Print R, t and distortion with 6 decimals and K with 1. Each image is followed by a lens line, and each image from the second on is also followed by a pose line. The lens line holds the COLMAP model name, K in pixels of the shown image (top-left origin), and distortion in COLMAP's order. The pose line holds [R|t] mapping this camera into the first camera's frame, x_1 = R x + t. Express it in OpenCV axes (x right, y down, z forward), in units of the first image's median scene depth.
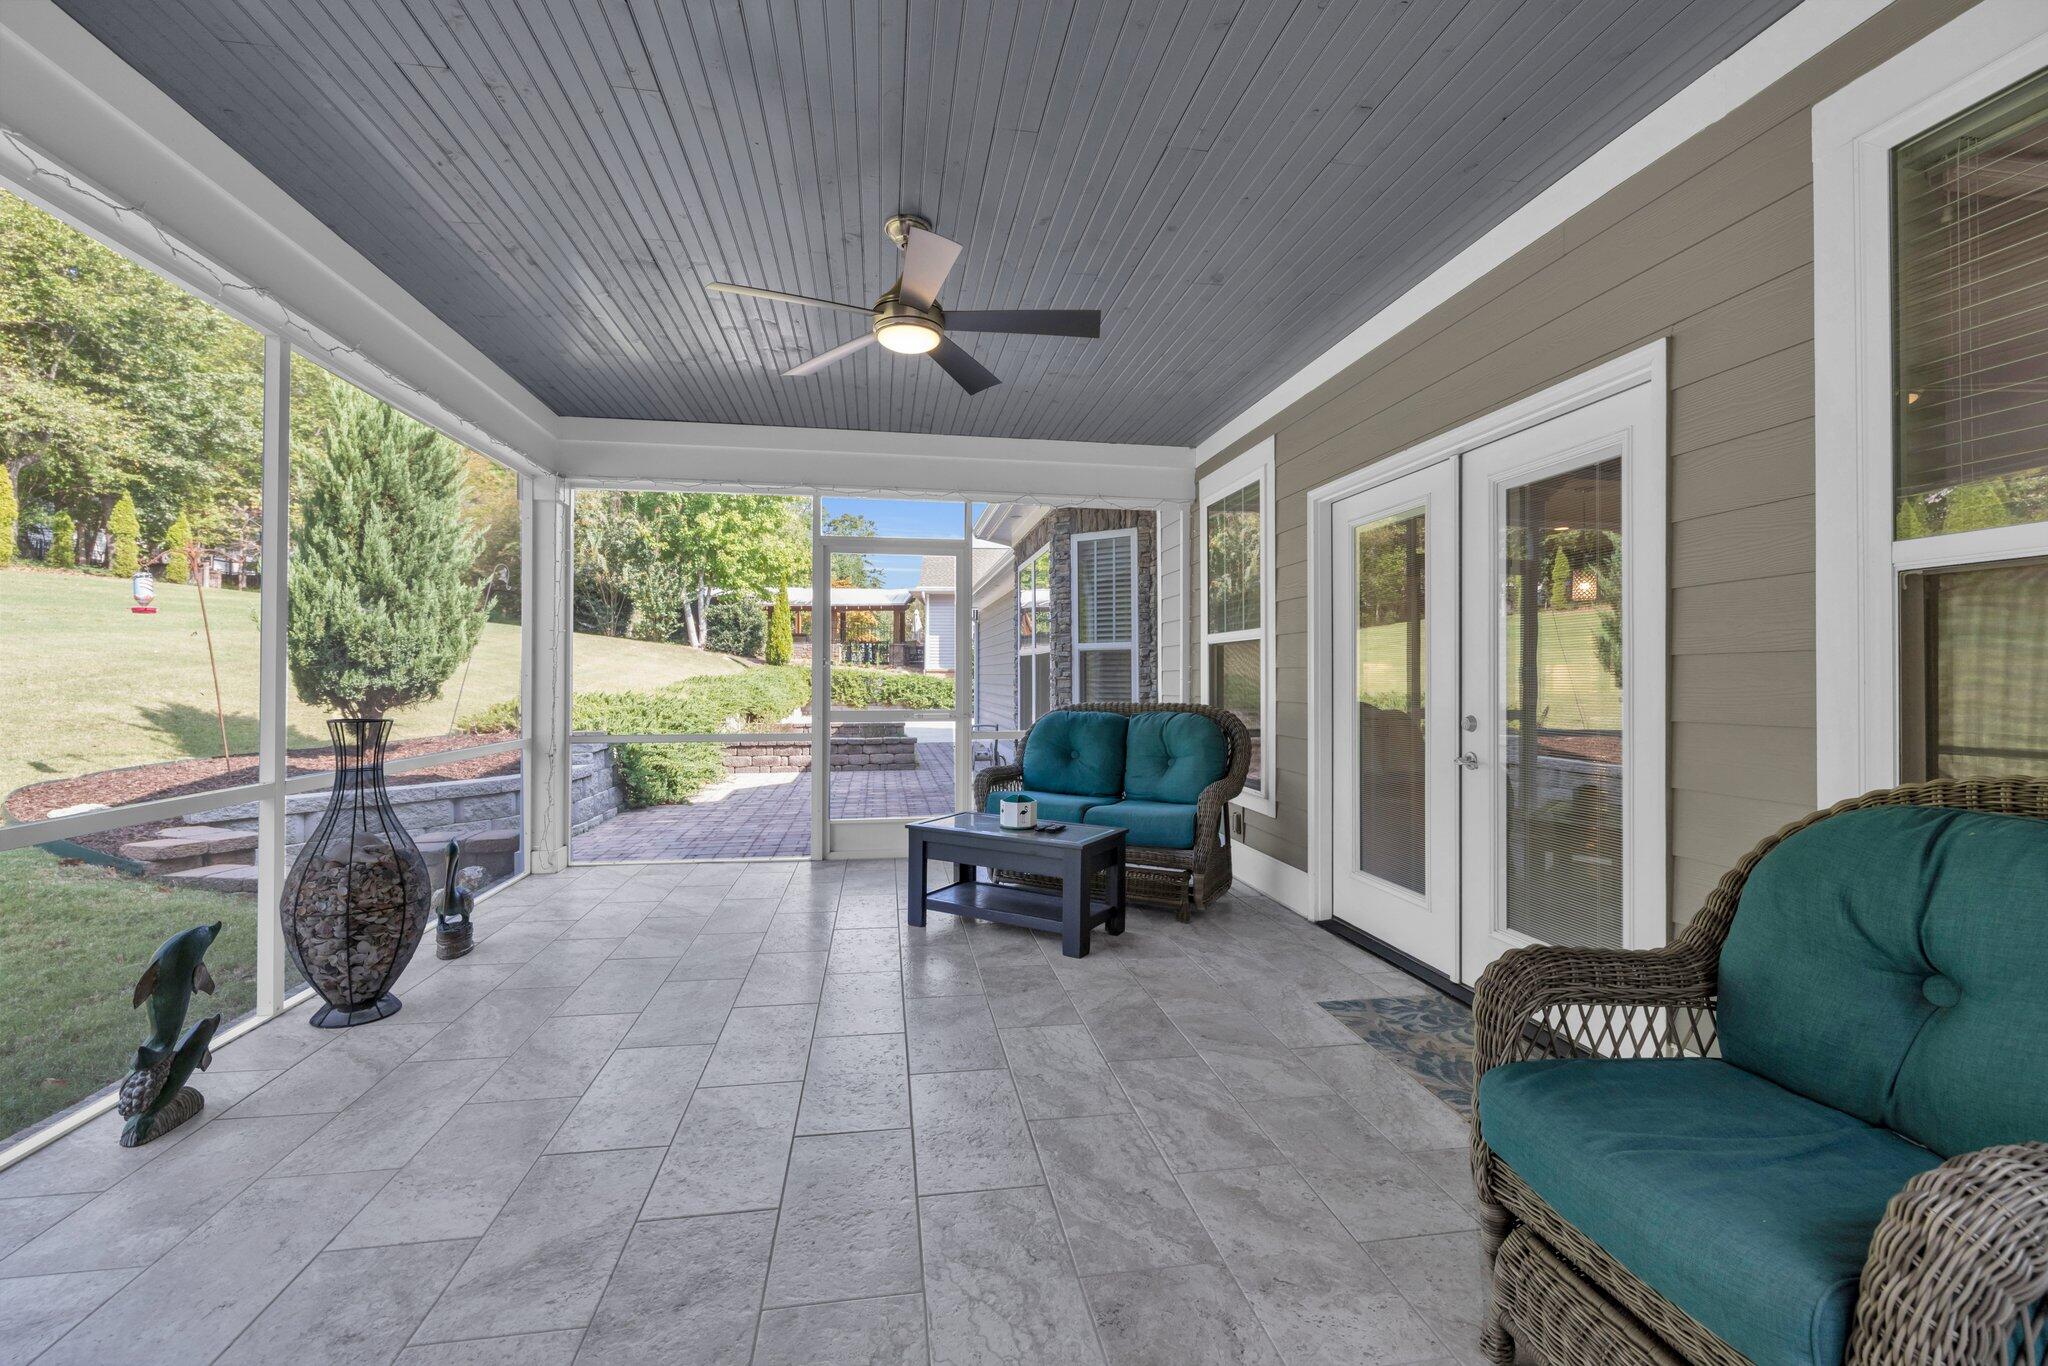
lens RADIAL K [[898.2, 0, 1022.9], [0, 898.2, 677.1], [0, 0, 1]] dist [-0.001033, -0.000278]
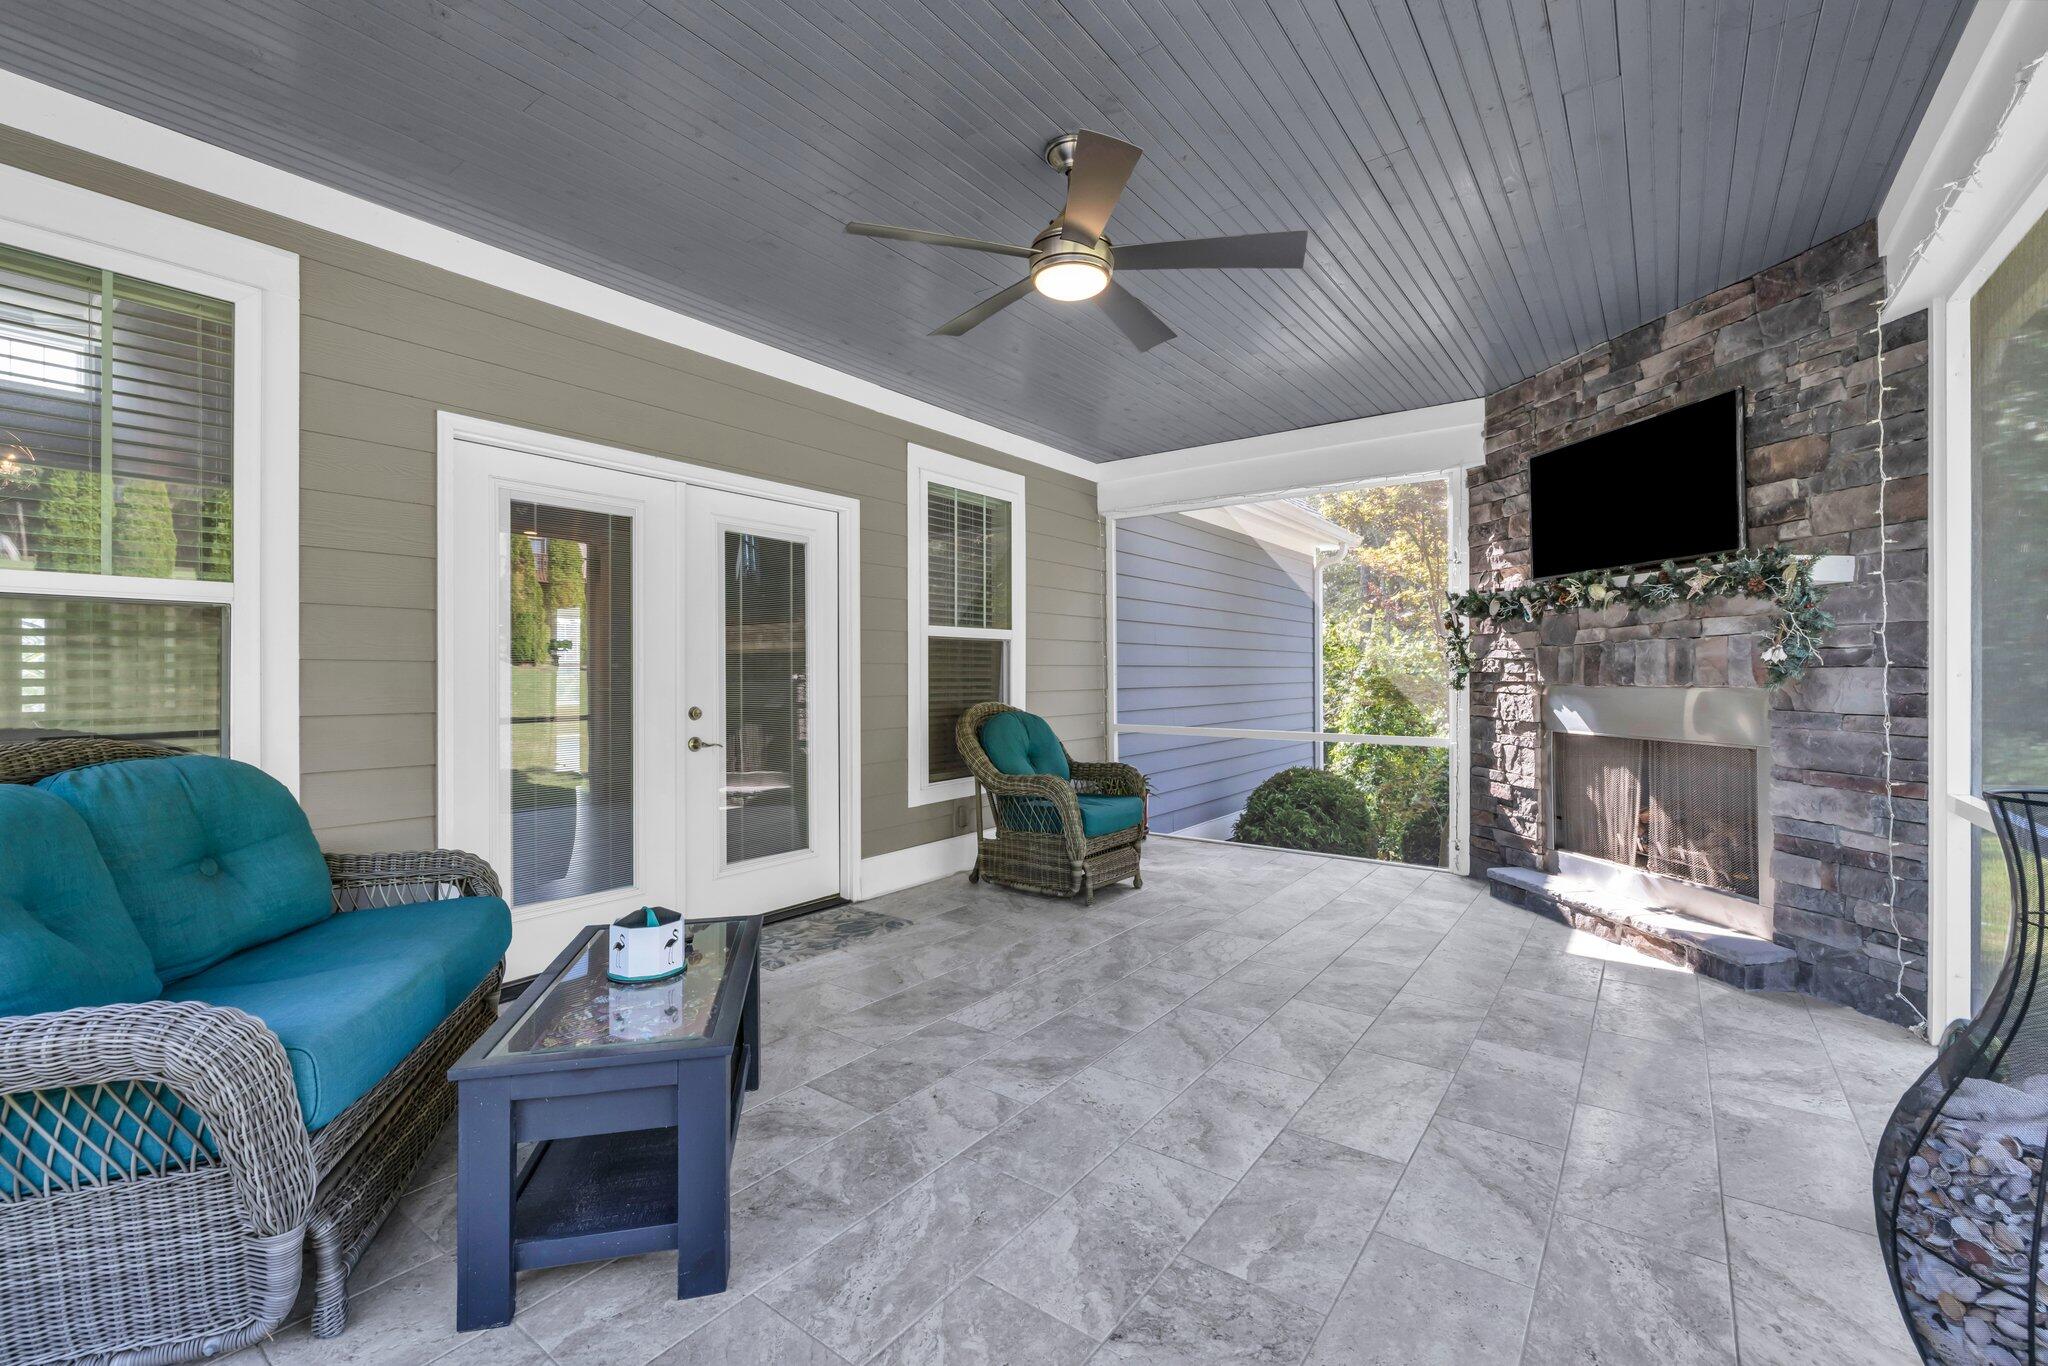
lens RADIAL K [[898.2, 0, 1023.7], [0, 898.2, 674.0], [0, 0, 1]] dist [-0.001033, -0.000278]
pose [[-0.715358, -0.005330, 0.698738, -0.865422], [-0.004558, 0.999985, 0.002962, -0.009971], [-0.698743, -0.001065, -0.715372, 2.043037]]
